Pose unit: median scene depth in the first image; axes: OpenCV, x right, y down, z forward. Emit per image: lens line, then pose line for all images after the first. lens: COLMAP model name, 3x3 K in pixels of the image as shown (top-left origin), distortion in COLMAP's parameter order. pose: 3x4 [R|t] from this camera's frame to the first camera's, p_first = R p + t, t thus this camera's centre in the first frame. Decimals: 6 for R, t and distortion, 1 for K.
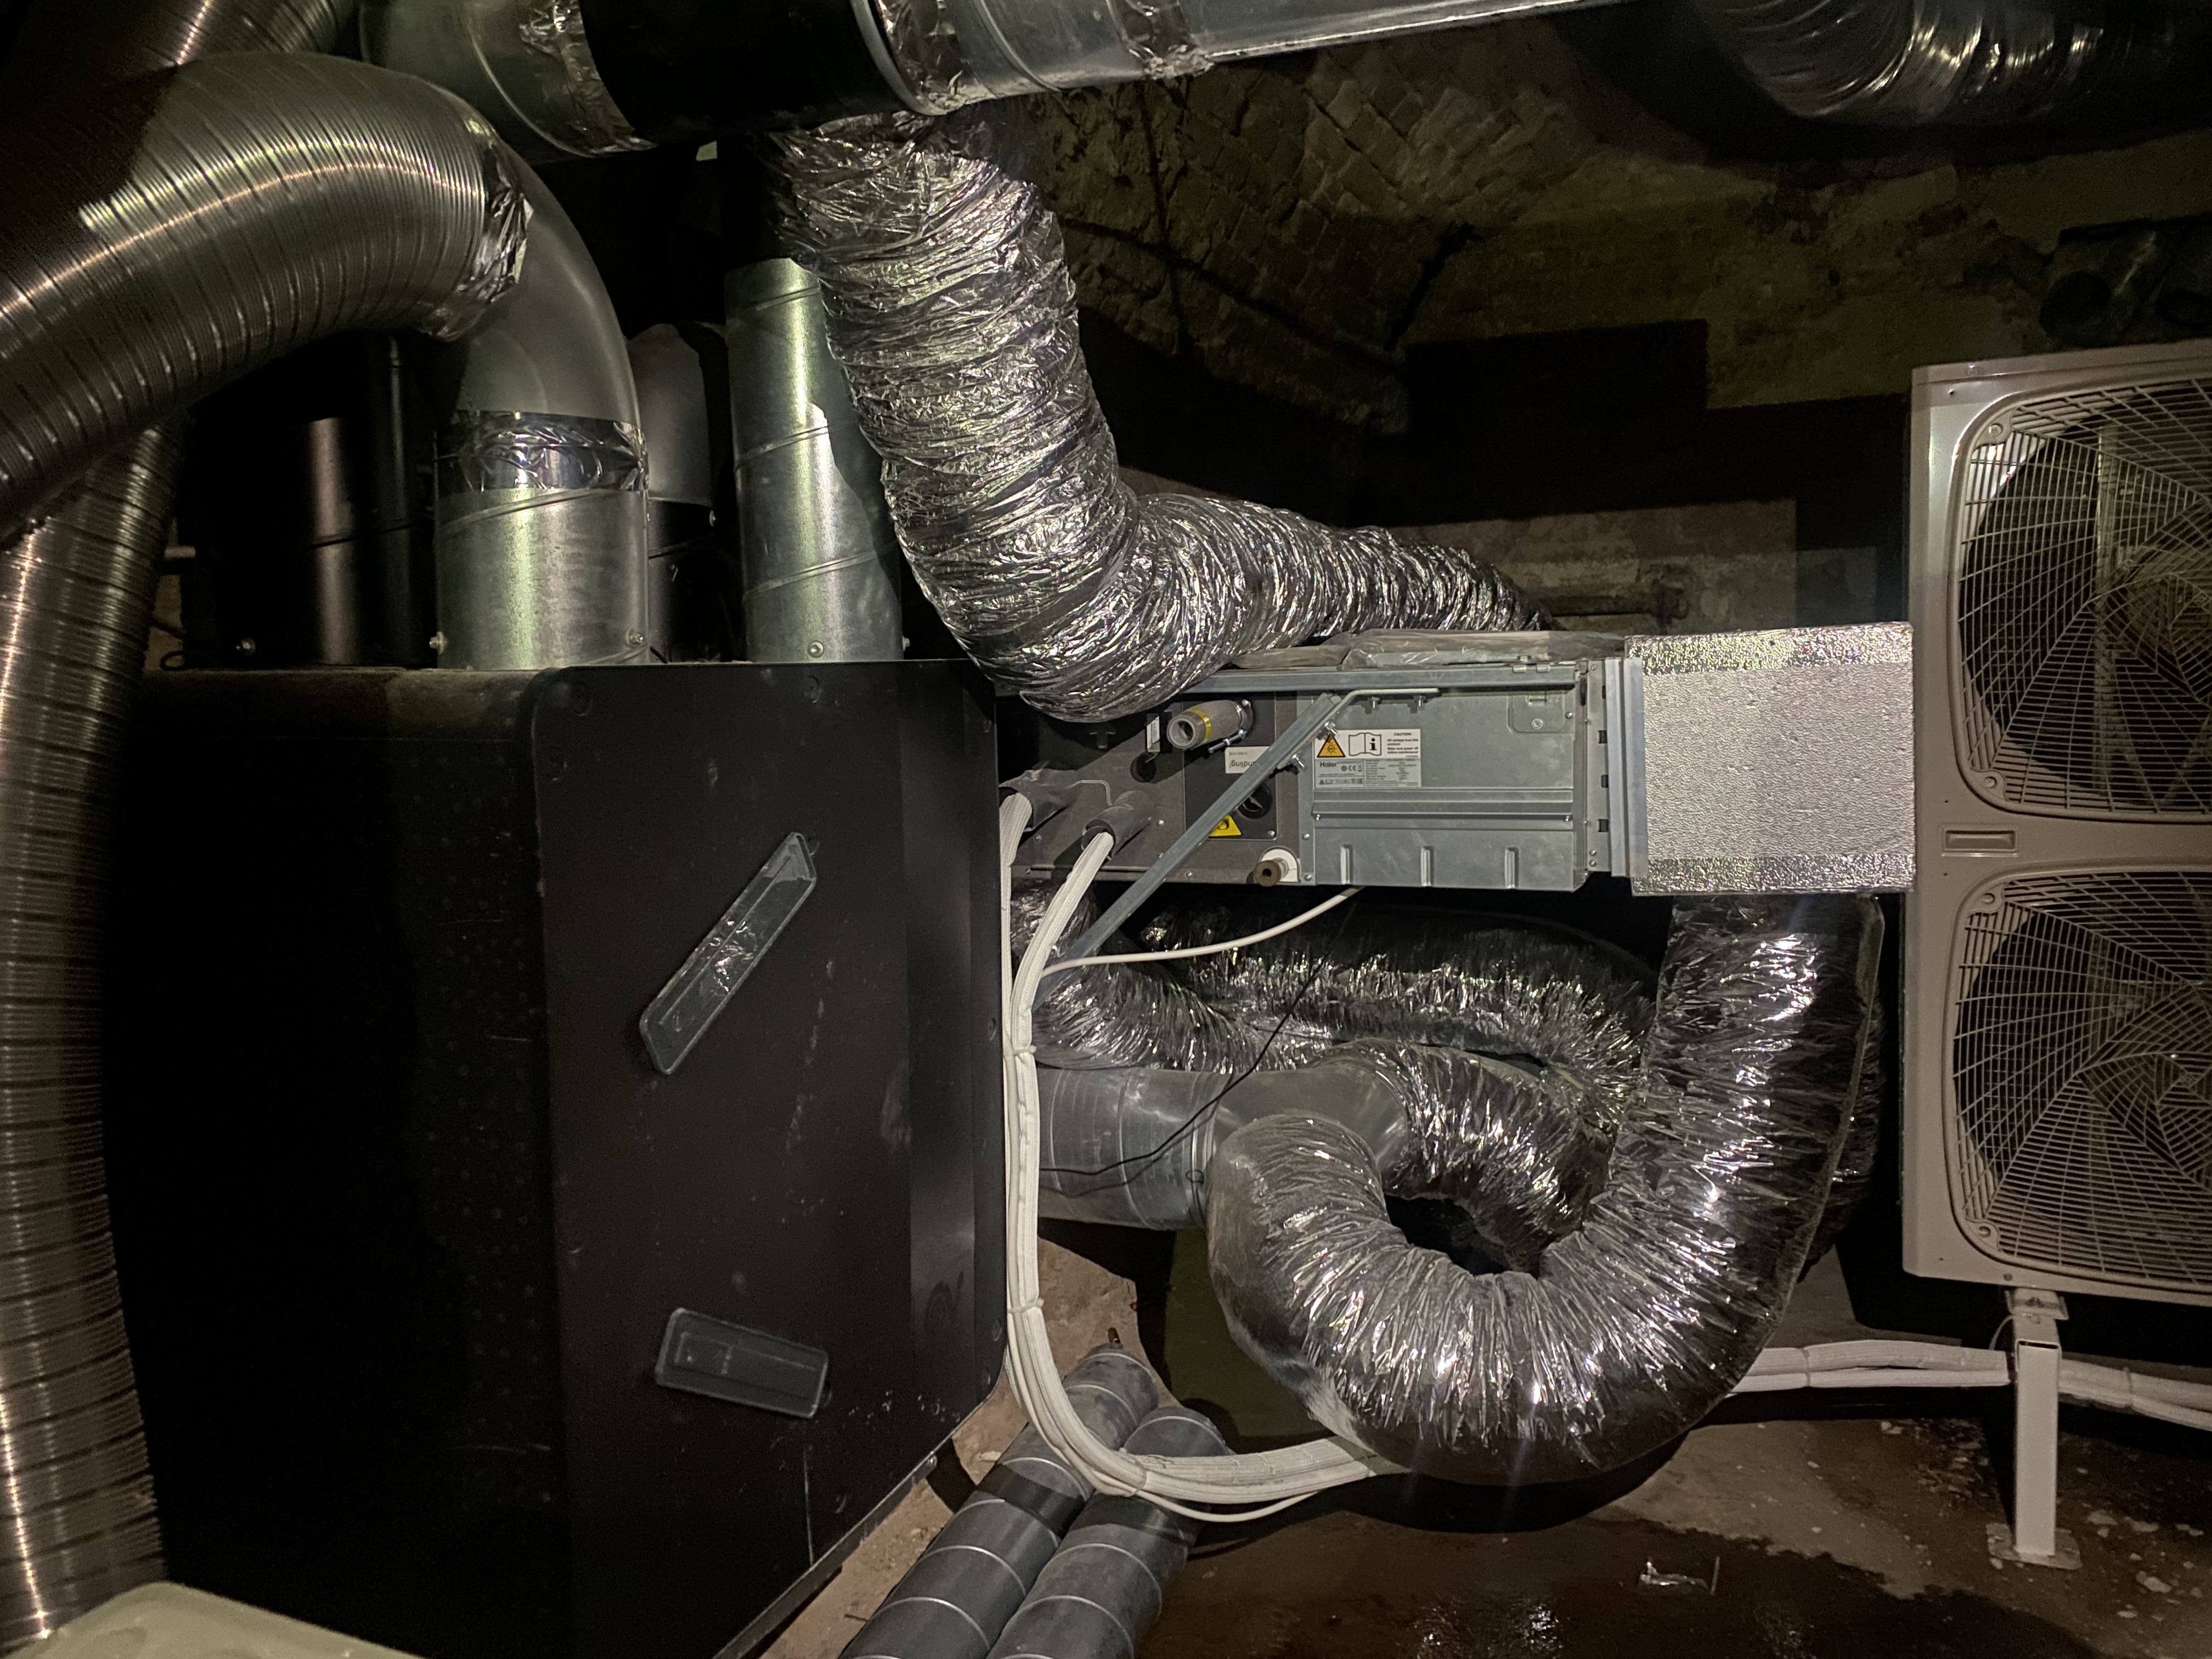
lens RADIAL K [[1684.7, 0, 1115.3], [0, 1684.7, 839.2], [0, 0, 1]] dist [0.033818, -0.009777]
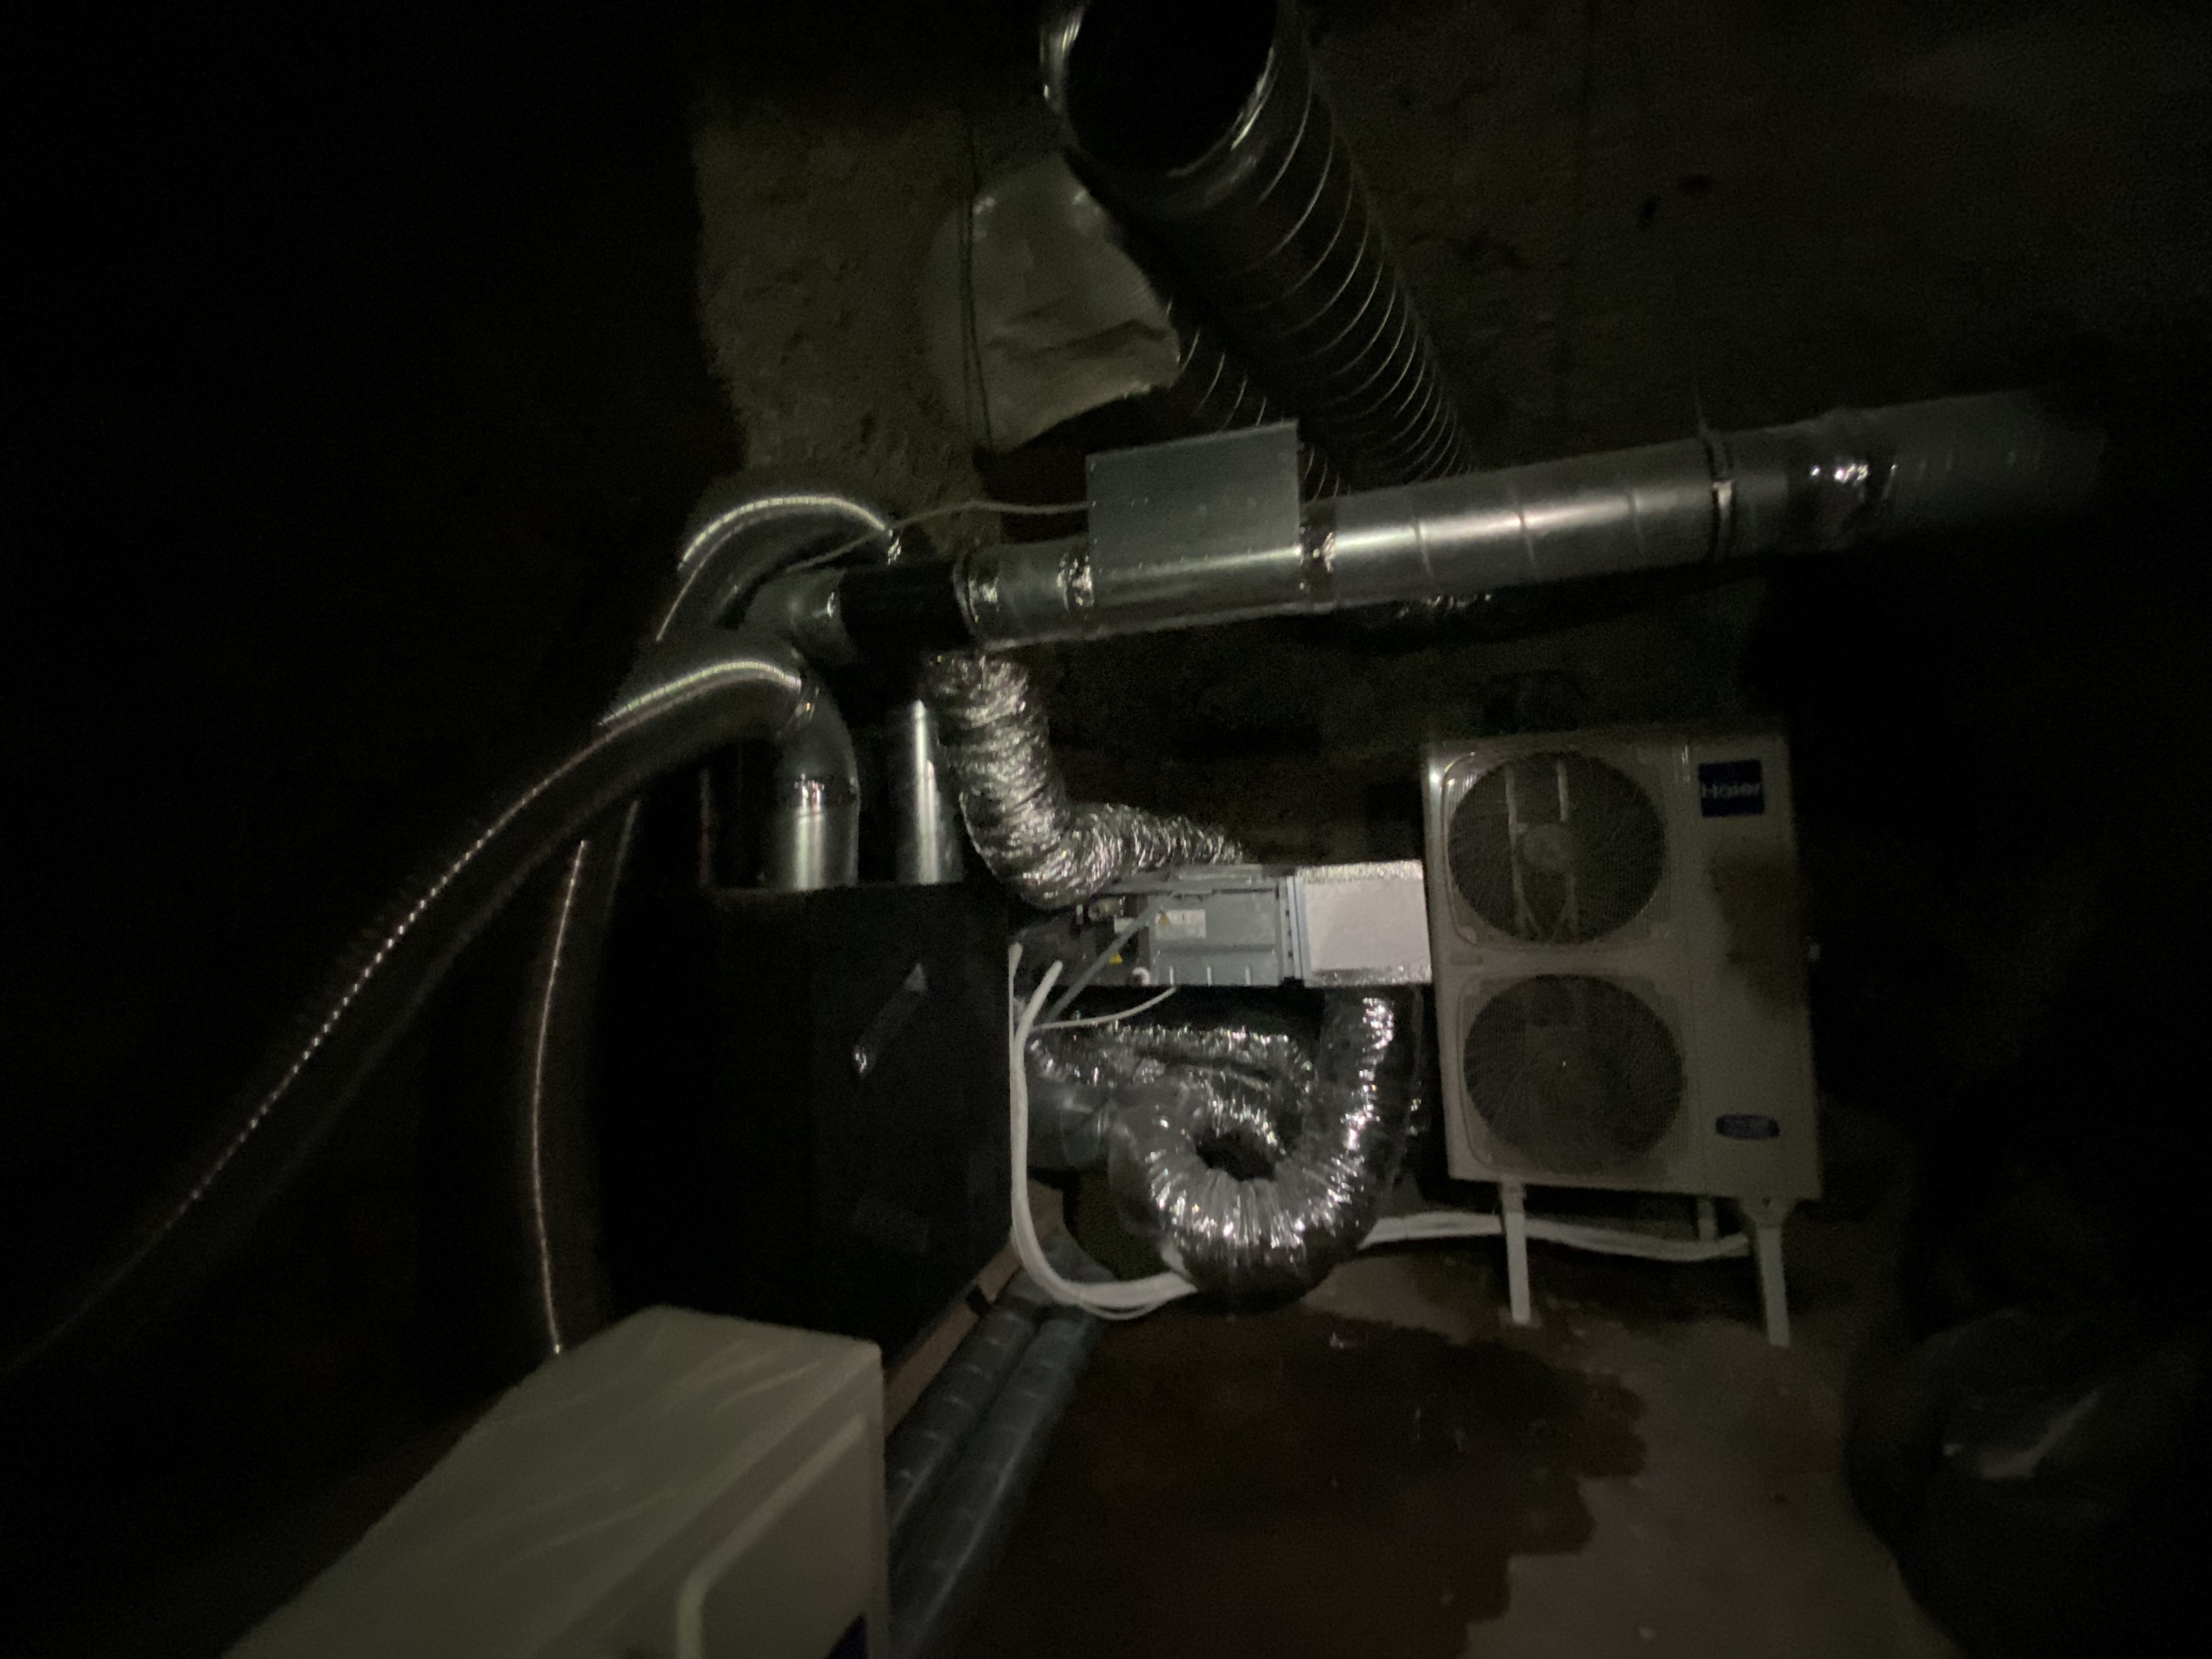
lens RADIAL K [[888.1, 0, 1087.9], [0, 888.1, 828.3], [0, 0, 1]] dist [0.015507, 0.000014]
pose [[0.998609, -0.005755, 0.052405, -0.024254], [0.014036, 0.987169, -0.159058, 0.008541], [-0.050817, 0.159572, 0.985877, -0.113950]]
